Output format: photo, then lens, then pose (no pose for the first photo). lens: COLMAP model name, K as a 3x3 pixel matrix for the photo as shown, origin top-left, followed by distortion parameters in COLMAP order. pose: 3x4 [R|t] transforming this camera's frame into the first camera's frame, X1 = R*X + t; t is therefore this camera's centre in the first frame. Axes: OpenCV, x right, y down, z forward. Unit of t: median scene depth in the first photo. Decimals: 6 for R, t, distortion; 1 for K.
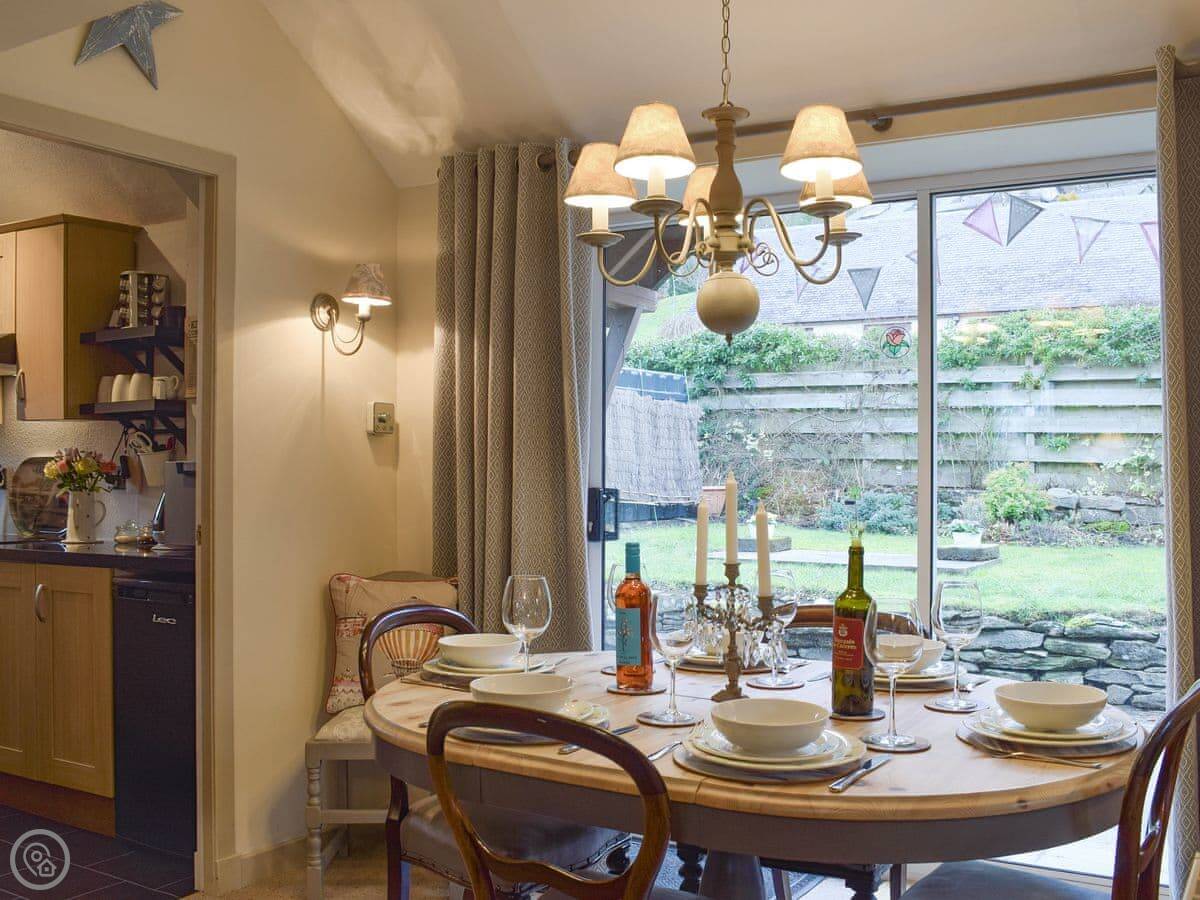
lens RADIAL K [[1091.6, 0, 596.7], [0, 1091.6, 466.7], [0, 0, 1]] dist [-0.097011, 0.013931]
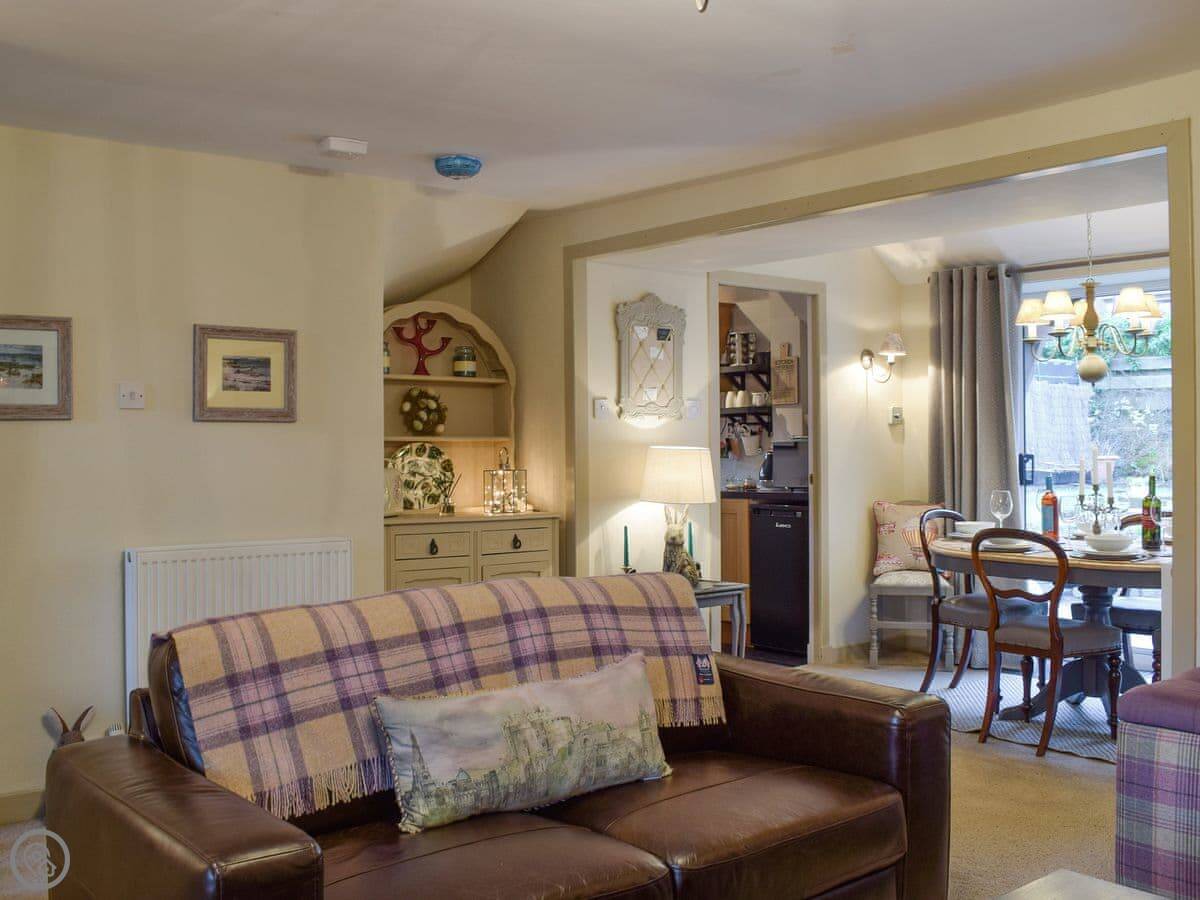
lens RADIAL K [[1106.6, 0, 602.4], [0, 1106.6, 439.3], [0, 0, 1]] dist [-0.103780, 0.009294]
pose [[0.944708, -0.012102, -0.327688, -0.054817], [0.011322, 0.999927, -0.004288, -0.003239], [0.327716, 0.000341, 0.944776, -0.761520]]
